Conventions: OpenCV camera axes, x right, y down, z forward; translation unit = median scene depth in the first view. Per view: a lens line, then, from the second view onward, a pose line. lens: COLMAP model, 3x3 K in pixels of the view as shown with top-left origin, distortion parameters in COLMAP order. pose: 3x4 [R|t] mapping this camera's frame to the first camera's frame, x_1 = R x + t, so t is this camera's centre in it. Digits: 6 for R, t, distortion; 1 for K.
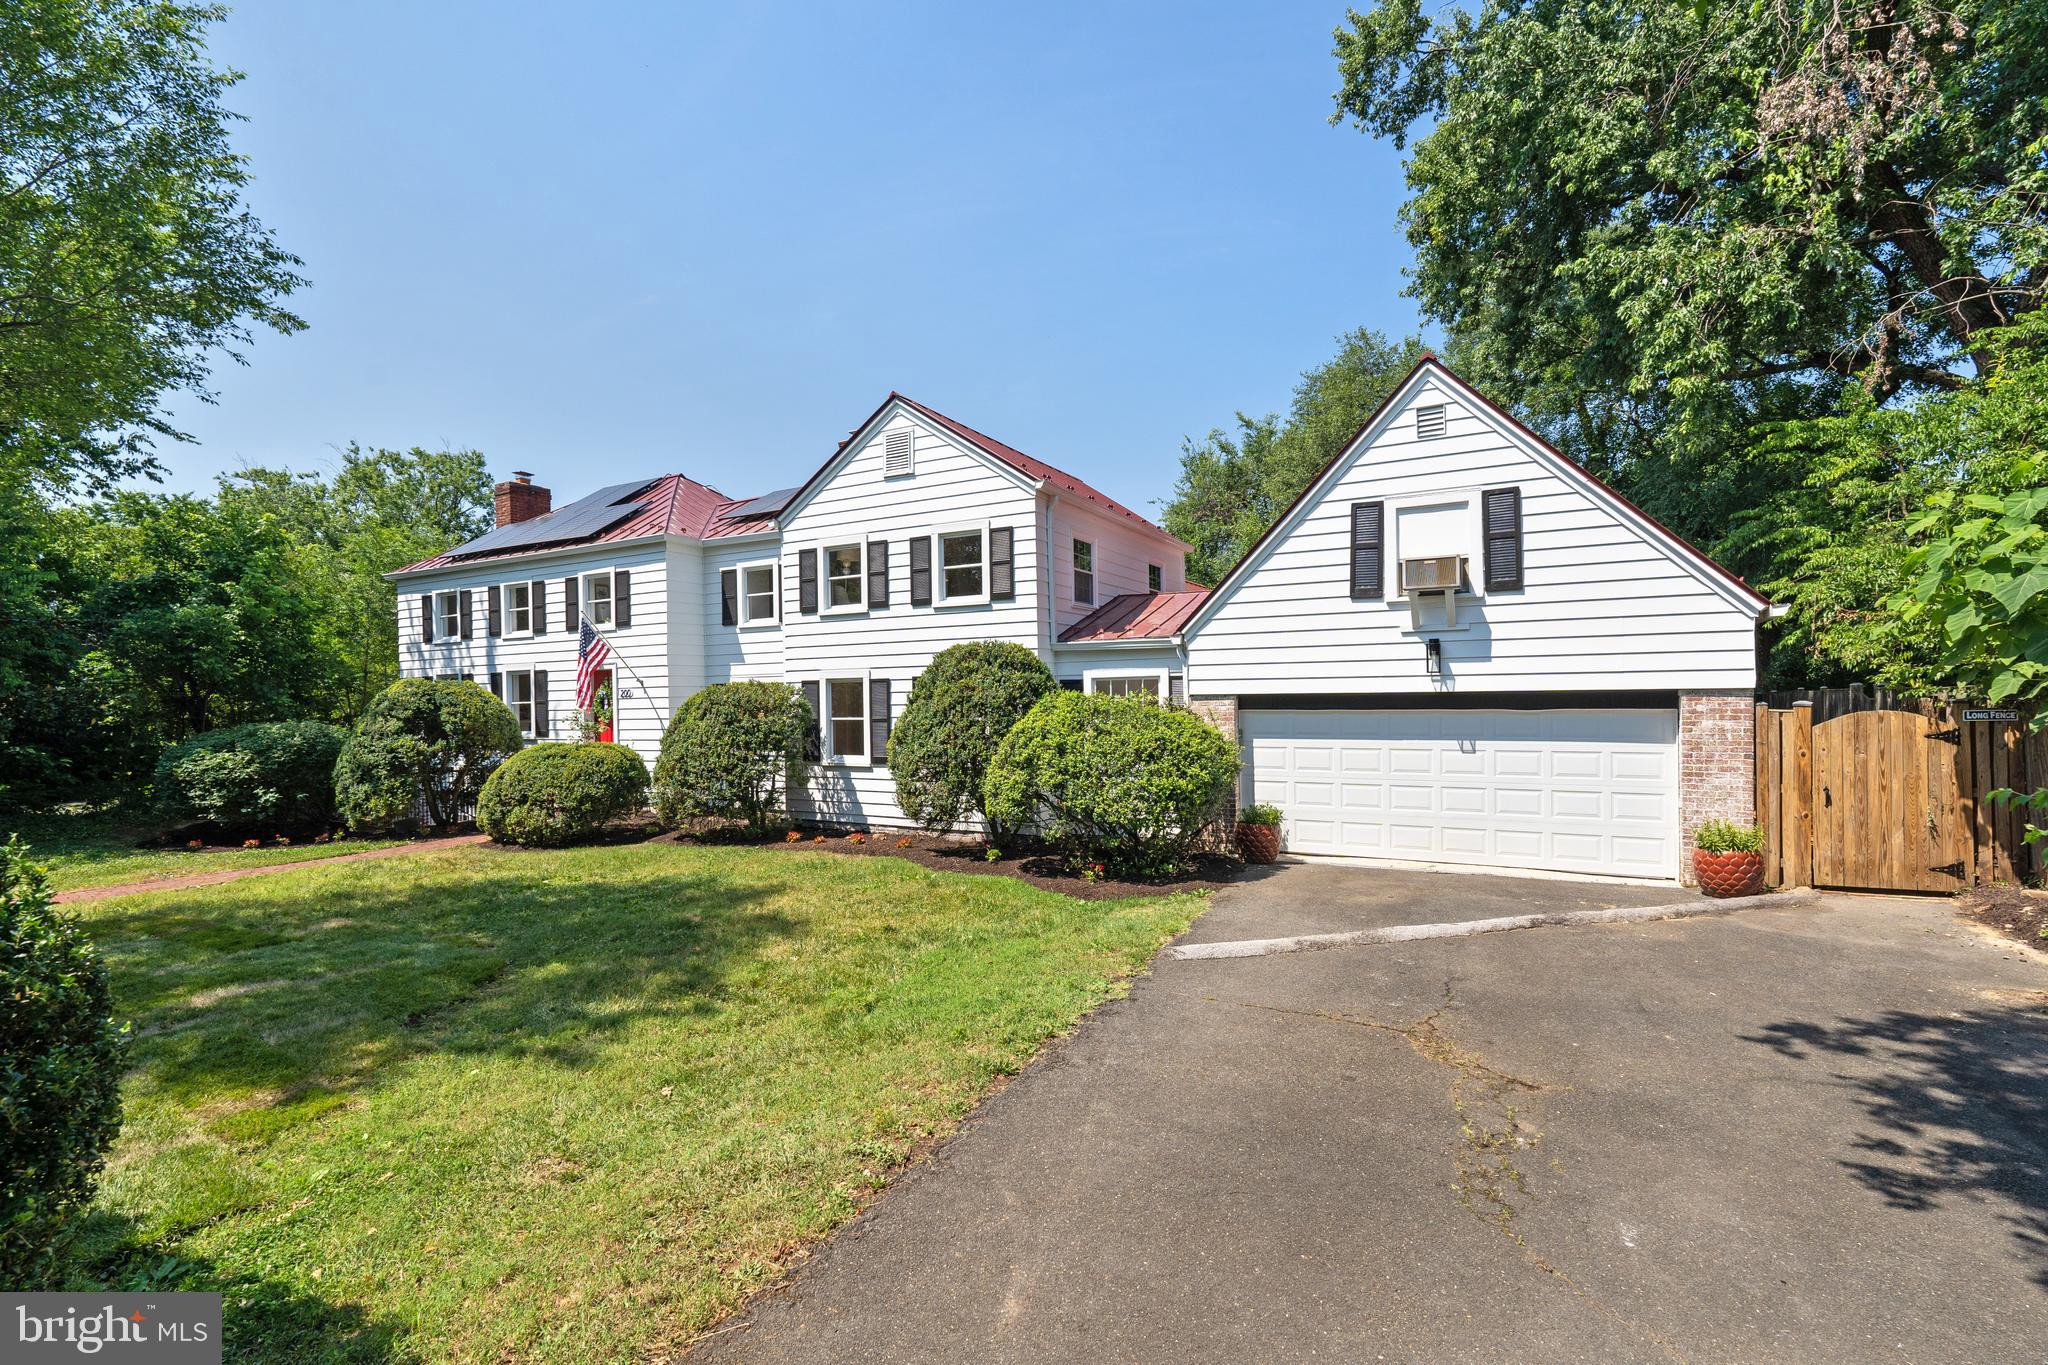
lens RADIAL K [[904.4, 0, 1020.7], [0, 904.4, 702.3], [0, 0, 1]] dist [-0.002603, 0.000202]
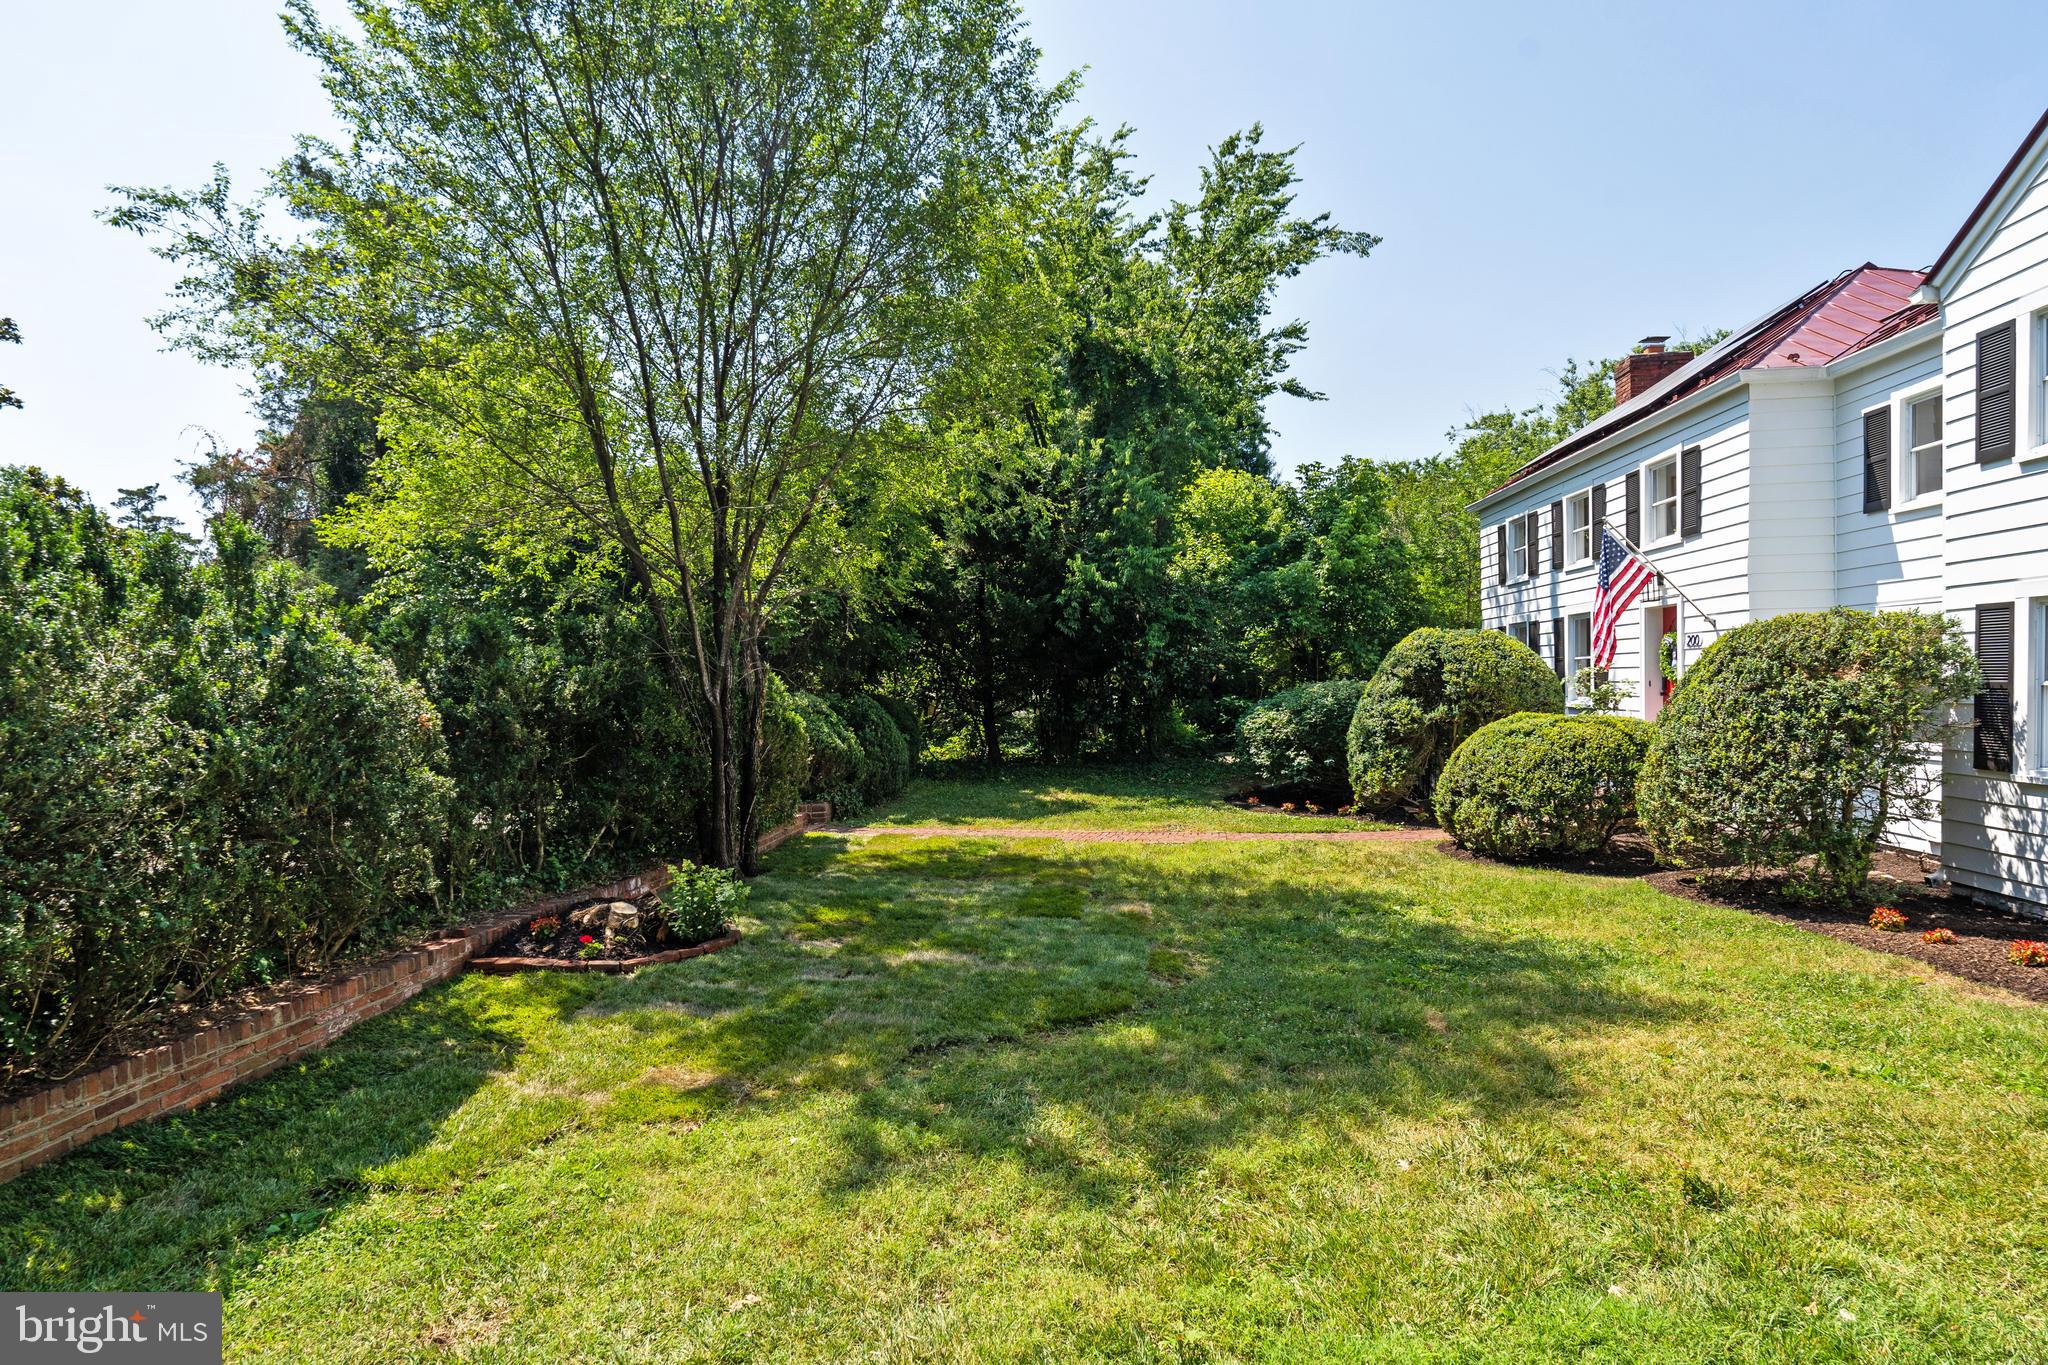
lens RADIAL K [[1091.5, 0, 1013.3], [0, 1091.5, 700.1], [0, 0, 1]] dist [0.020983, -0.004125]
pose [[0.387945, 0.024521, -0.921356, 0.107743], [0.008443, 0.999510, 0.030156, 0.005436], [0.921644, -0.019478, 0.387547, 0.294248]]
